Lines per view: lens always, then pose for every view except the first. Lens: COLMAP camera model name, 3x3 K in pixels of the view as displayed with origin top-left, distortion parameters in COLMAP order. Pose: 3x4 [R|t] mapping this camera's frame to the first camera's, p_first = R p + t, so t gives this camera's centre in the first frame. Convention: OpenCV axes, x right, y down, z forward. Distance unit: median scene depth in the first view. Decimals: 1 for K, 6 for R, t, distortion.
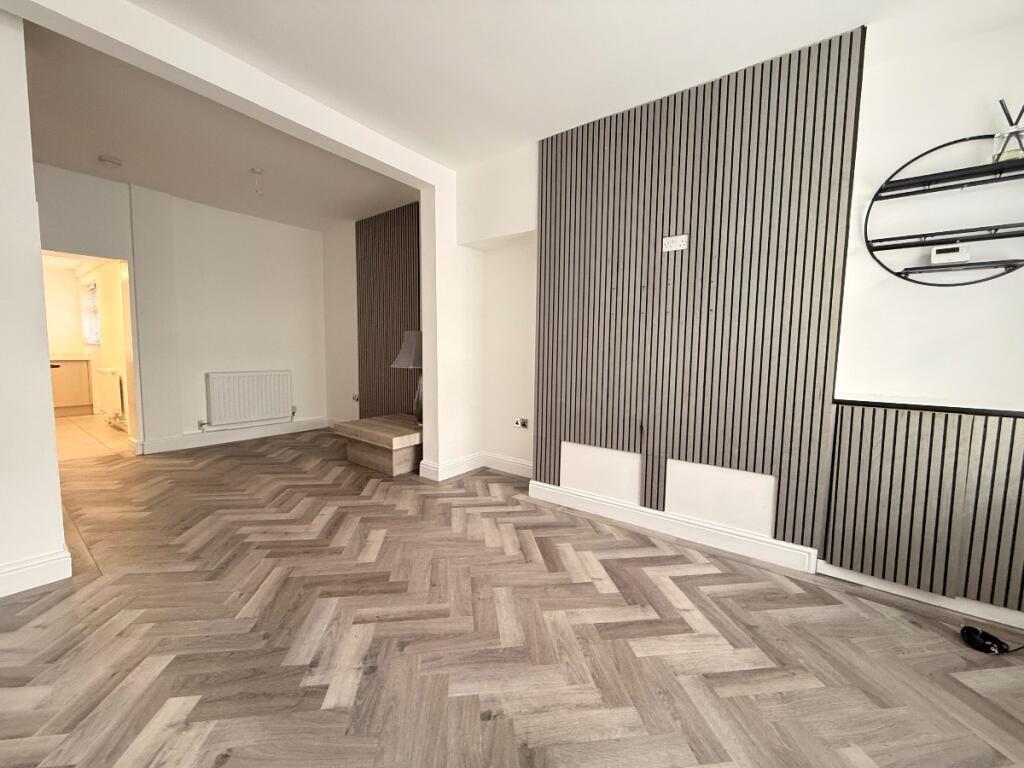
lens RADIAL K [[407.8, 0, 512.3], [0, 407.8, 382.9], [0, 0, 1]] dist [-0.000523, -0.000674]
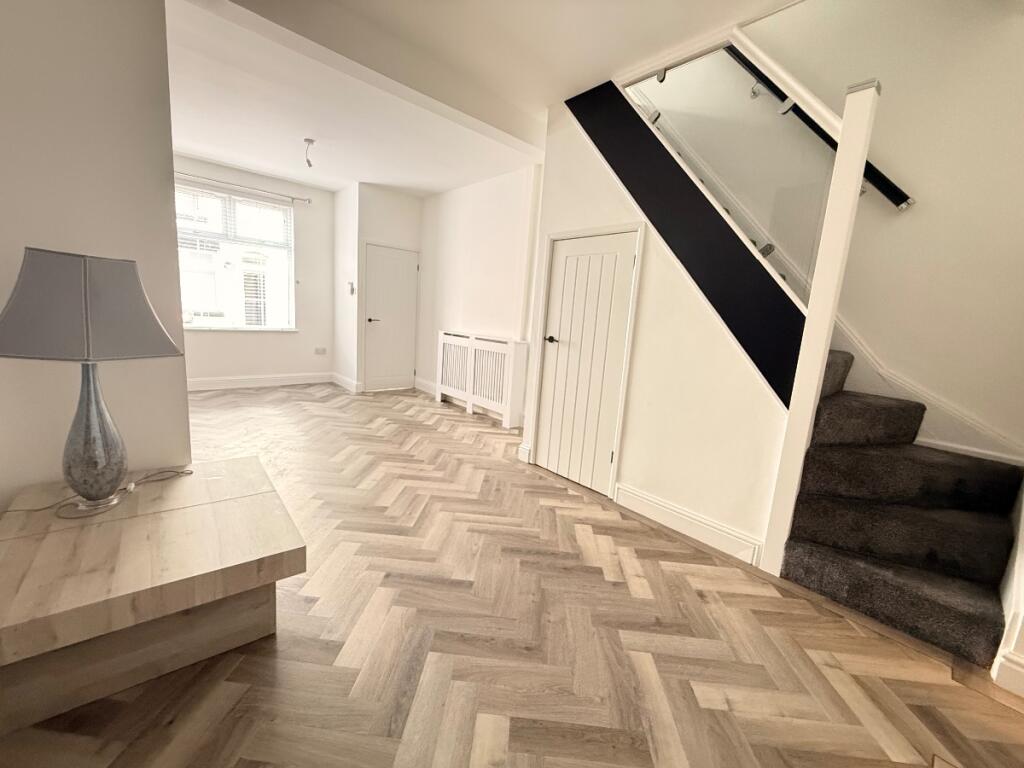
lens RADIAL K [[407.8, 0, 512.6], [0, 407.8, 379.7], [0, 0, 1]] dist [-0.000523, -0.000674]
pose [[-0.977258, -0.120462, 0.174513, -1.081673], [-0.076371, 0.967689, 0.240304, -0.208467], [-0.197821, 0.221512, -0.954882, 2.104090]]
